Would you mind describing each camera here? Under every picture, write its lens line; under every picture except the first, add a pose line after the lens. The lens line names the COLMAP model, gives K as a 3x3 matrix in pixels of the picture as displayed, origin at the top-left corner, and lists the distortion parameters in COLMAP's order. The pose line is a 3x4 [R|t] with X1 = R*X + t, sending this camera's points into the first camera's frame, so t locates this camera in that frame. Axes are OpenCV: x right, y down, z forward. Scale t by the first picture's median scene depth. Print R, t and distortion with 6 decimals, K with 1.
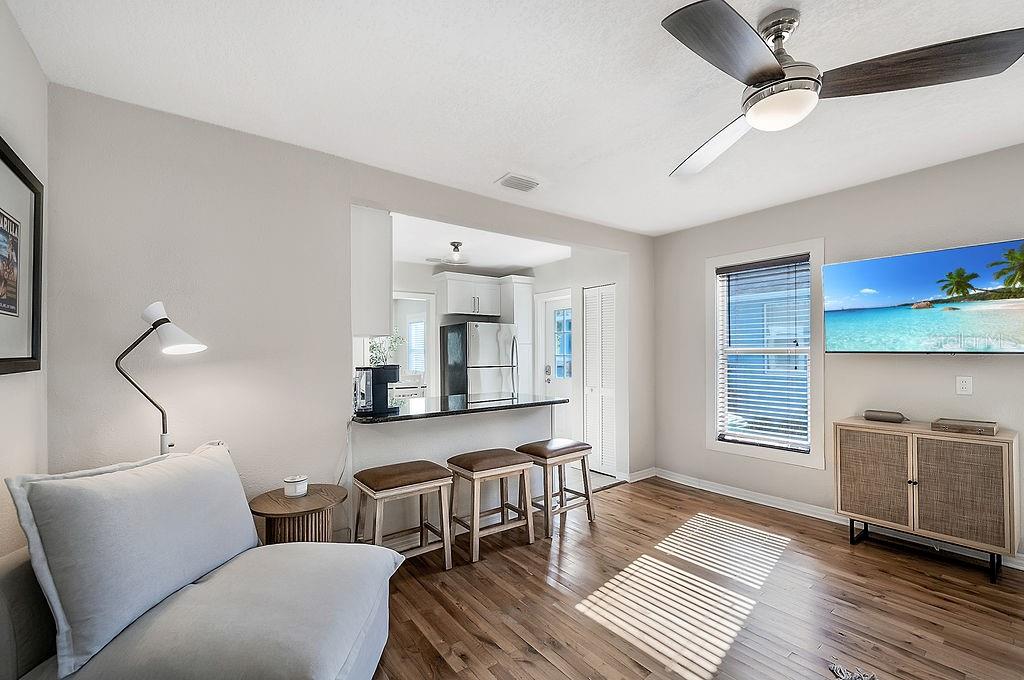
lens RADIAL K [[437.2, 0, 518.6], [0, 437.2, 347.0], [0, 0, 1]] dist [0.001064, 0.000260]
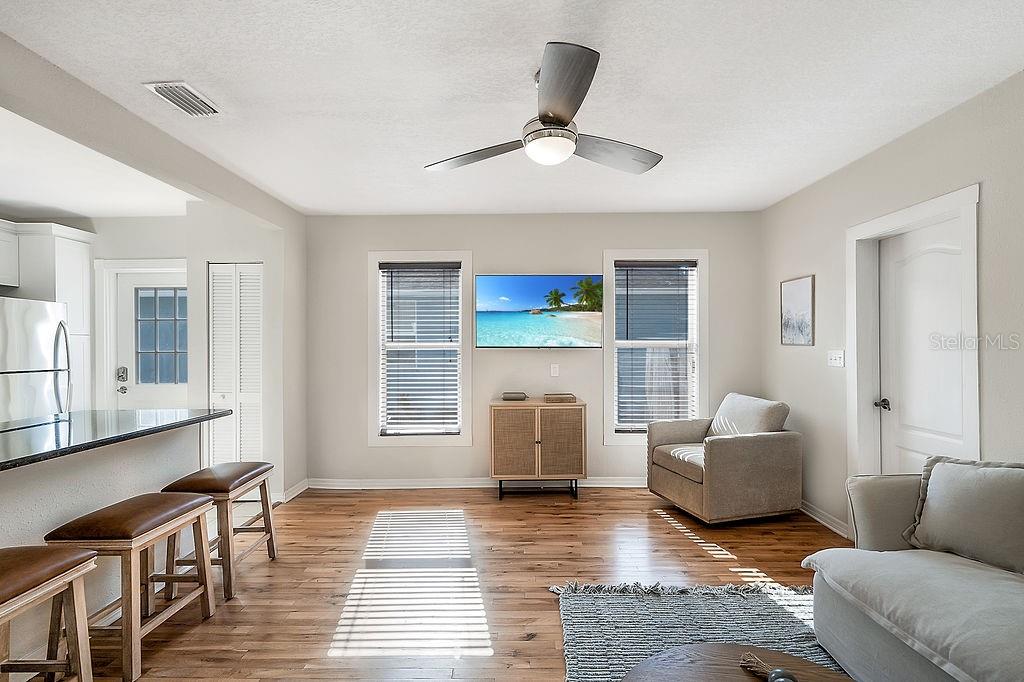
lens RADIAL K [[469.6, 0, 514.9], [0, 469.6, 346.6], [0, 0, 1]] dist [0.003952, 0.000975]
pose [[0.617911, 0.000126, 0.786248, -0.253988], [-0.006236, 0.999969, 0.004741, 0.004387], [-0.786223, -0.007833, 0.617893, 0.132129]]
